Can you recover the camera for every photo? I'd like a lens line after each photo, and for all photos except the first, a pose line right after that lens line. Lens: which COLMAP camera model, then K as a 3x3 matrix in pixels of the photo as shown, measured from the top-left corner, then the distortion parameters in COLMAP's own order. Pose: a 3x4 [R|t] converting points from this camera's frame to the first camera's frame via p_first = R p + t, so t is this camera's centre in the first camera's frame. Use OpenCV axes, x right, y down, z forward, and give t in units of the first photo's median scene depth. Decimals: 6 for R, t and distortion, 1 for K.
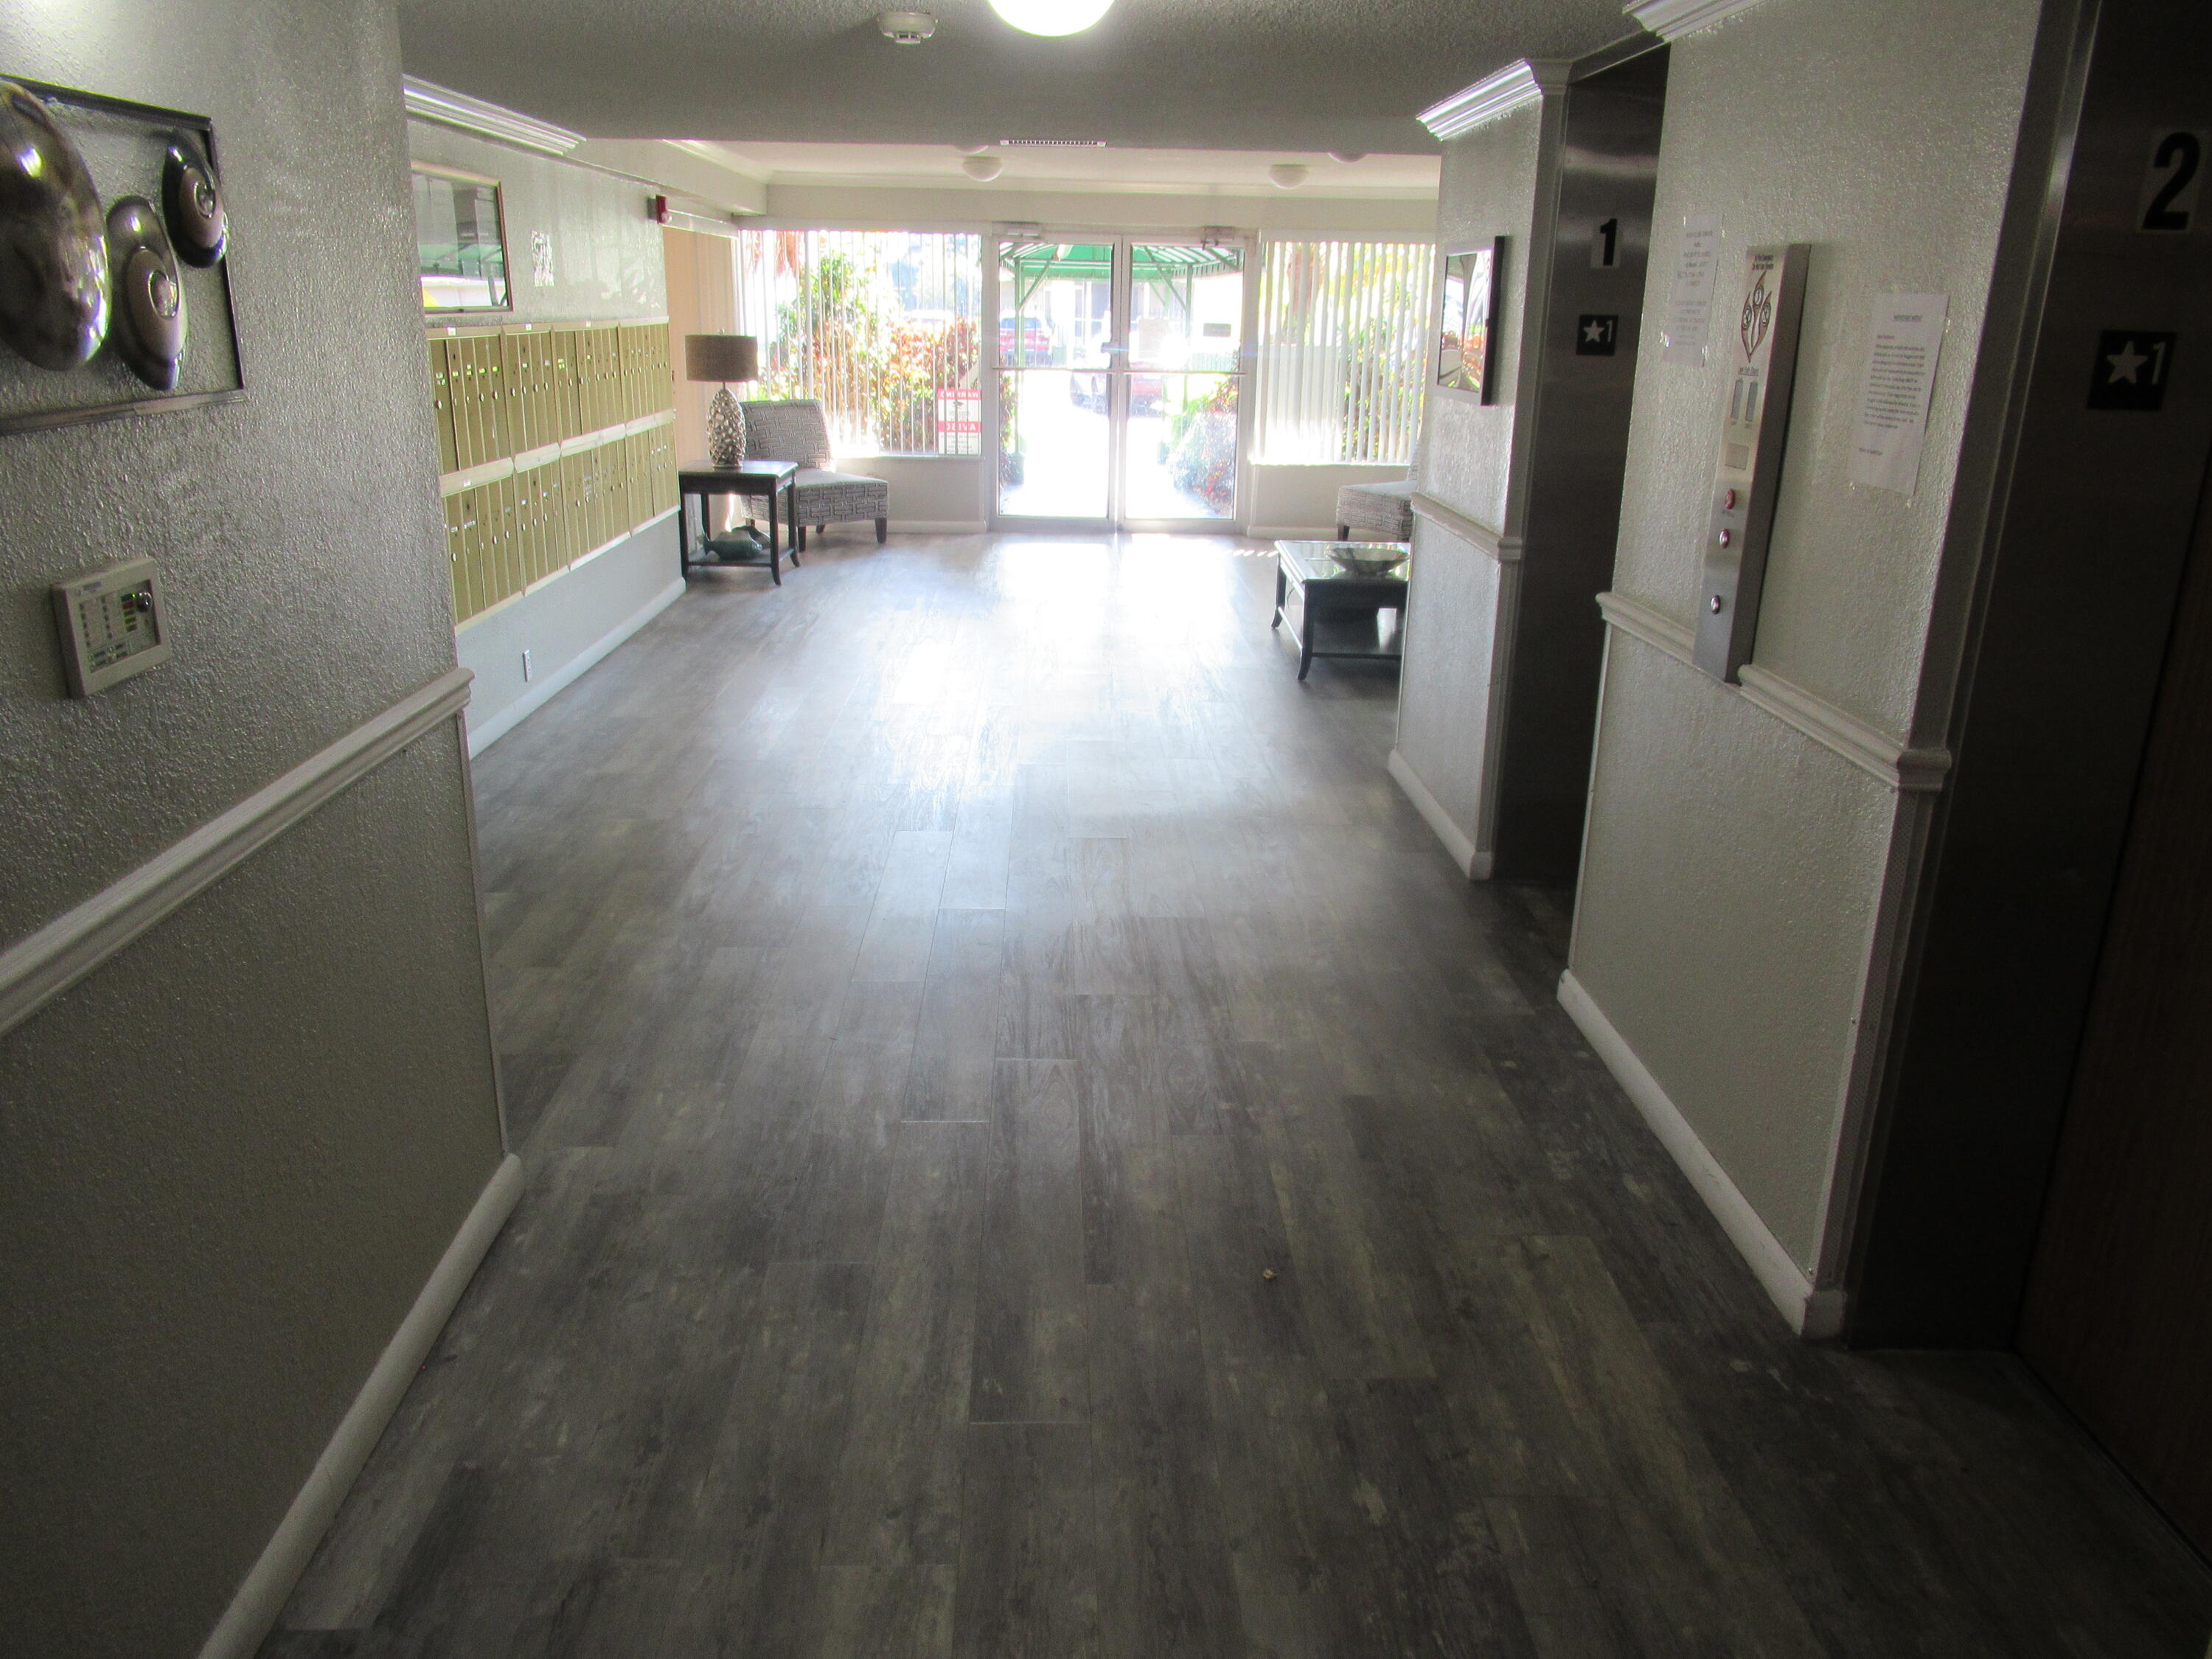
lens RADIAL K [[1603.3, 0, 1106.0], [0, 1603.3, 829.5], [0, 0, 1]] dist [0.000795, -0.000568]
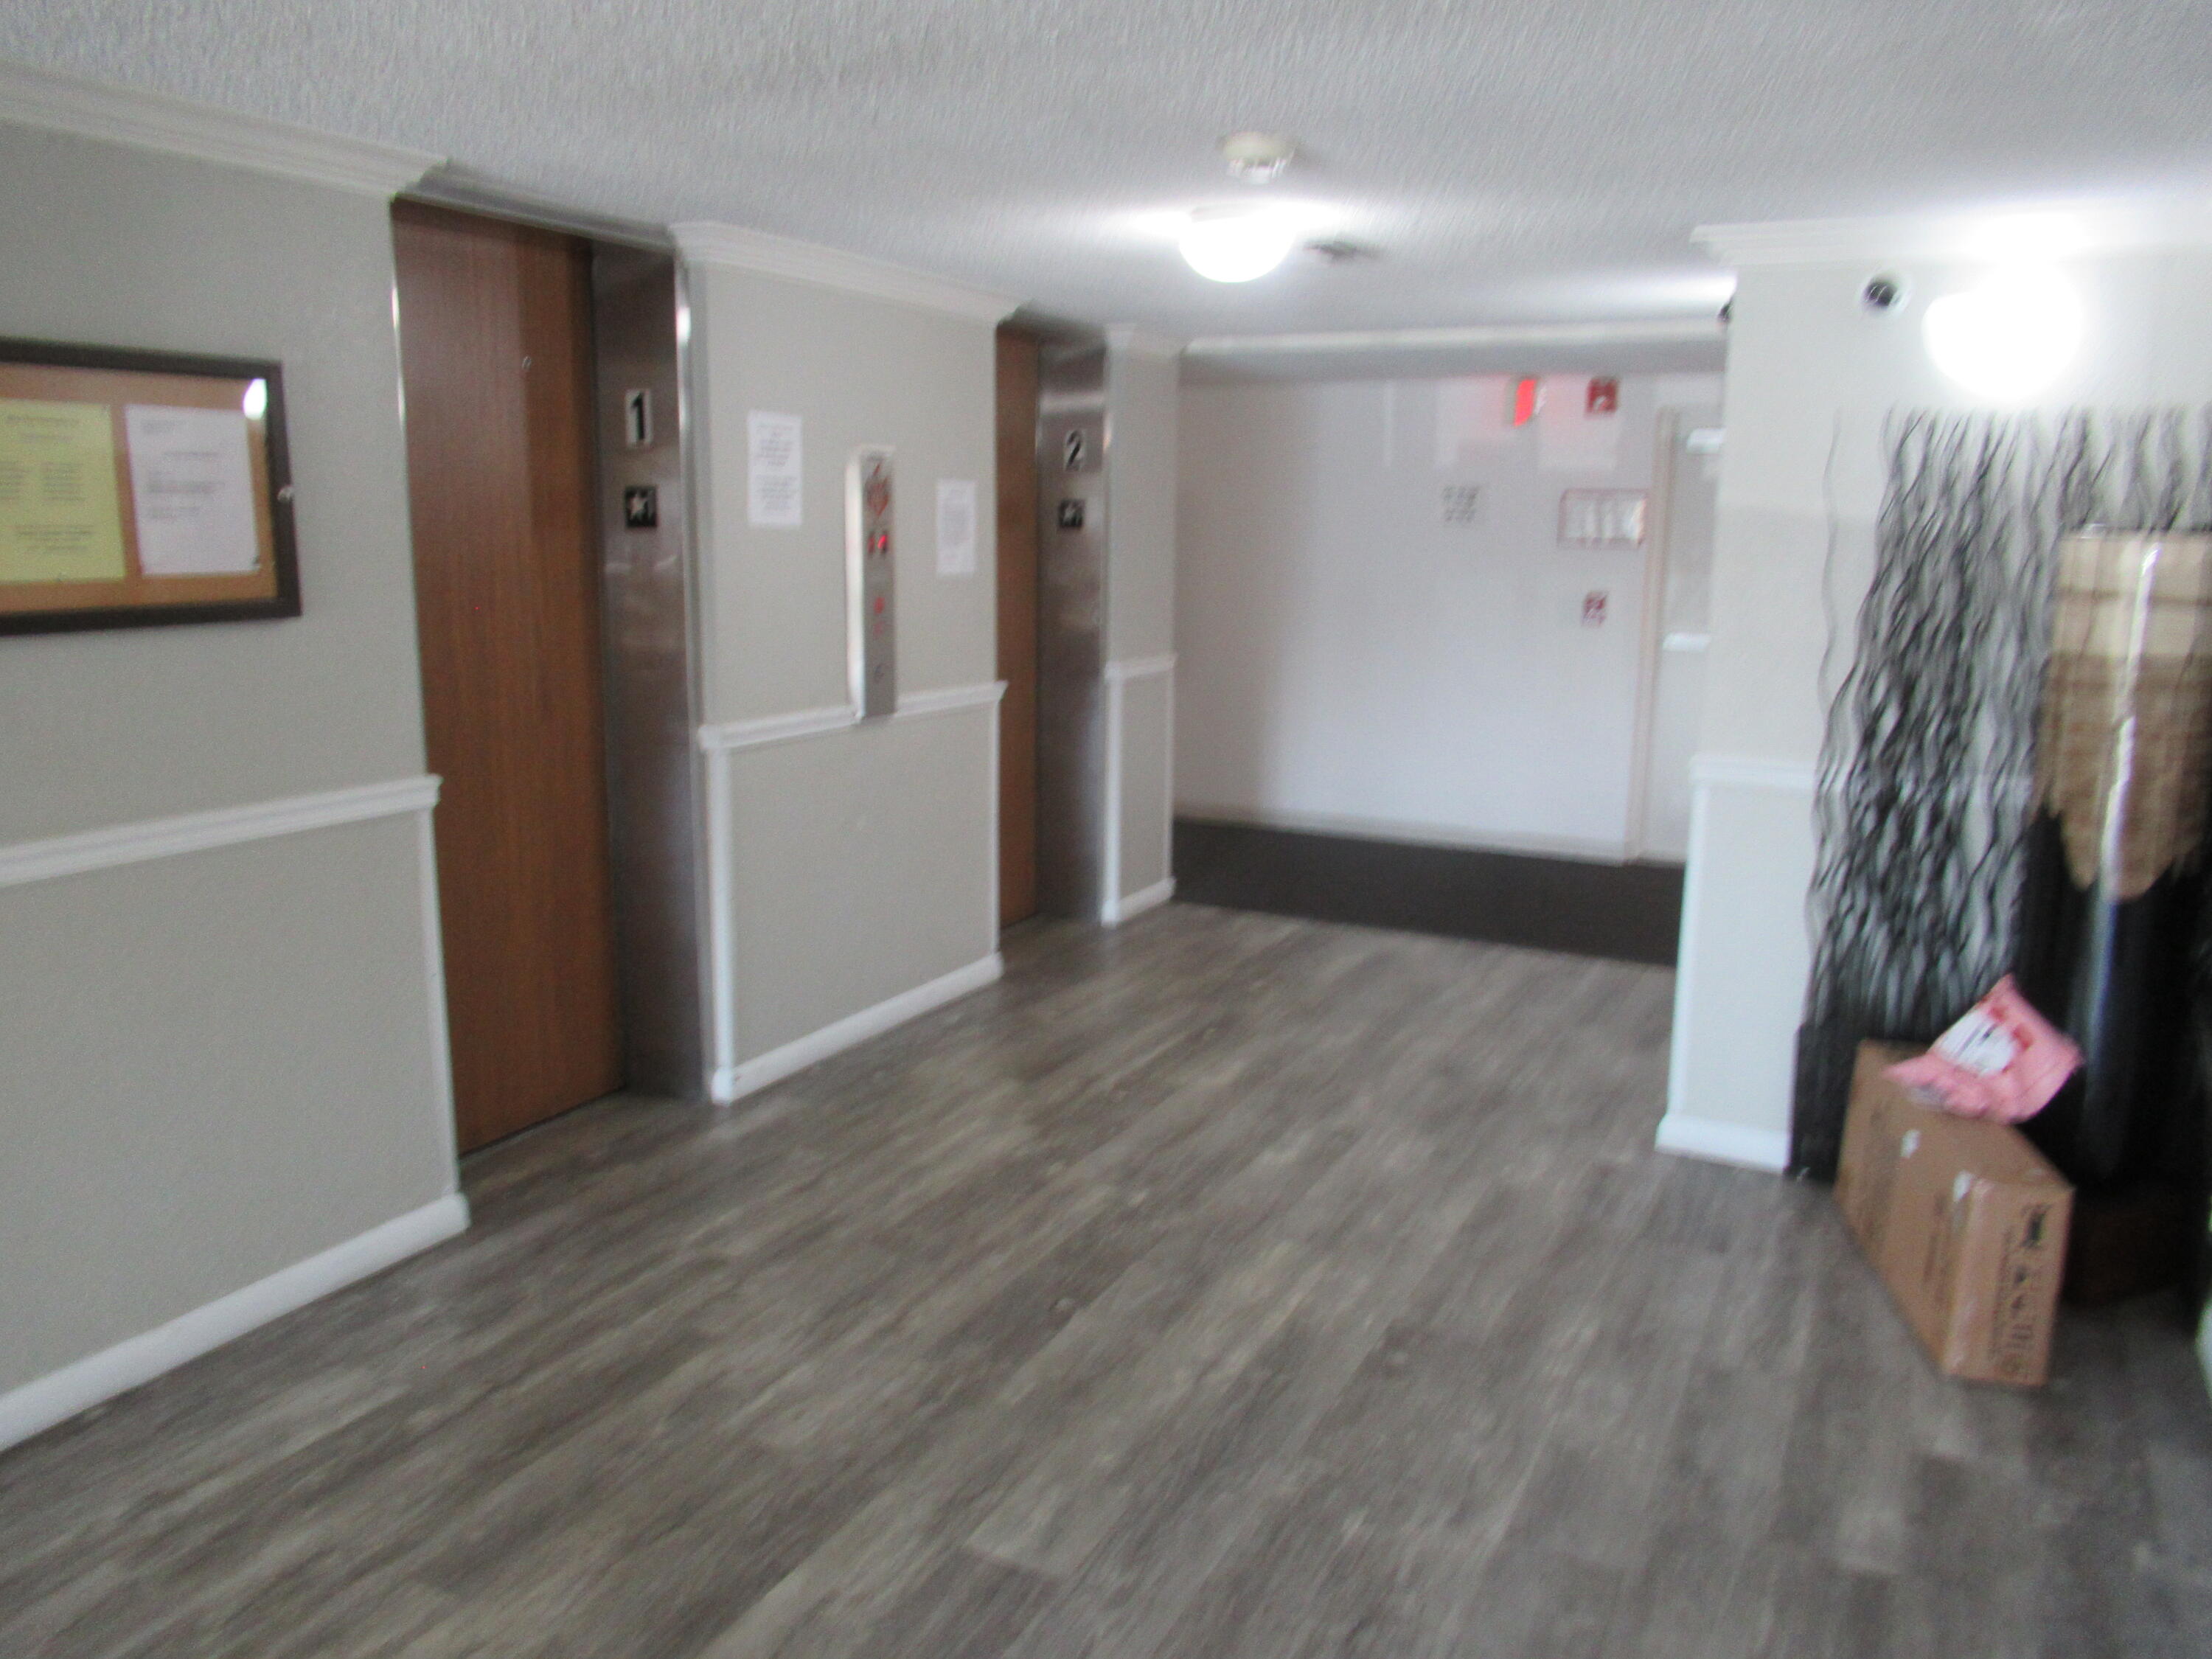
lens RADIAL K [[1628.6, 0, 1106.0], [0, 1628.6, 829.5], [0, 0, 1]] dist [0.001413, 0.000321]
pose [[-0.869374, -0.137835, 0.474541, -0.558318], [0.117184, 0.875412, 0.468958, -0.696029], [-0.480058, 0.463309, -0.744909, 2.070770]]
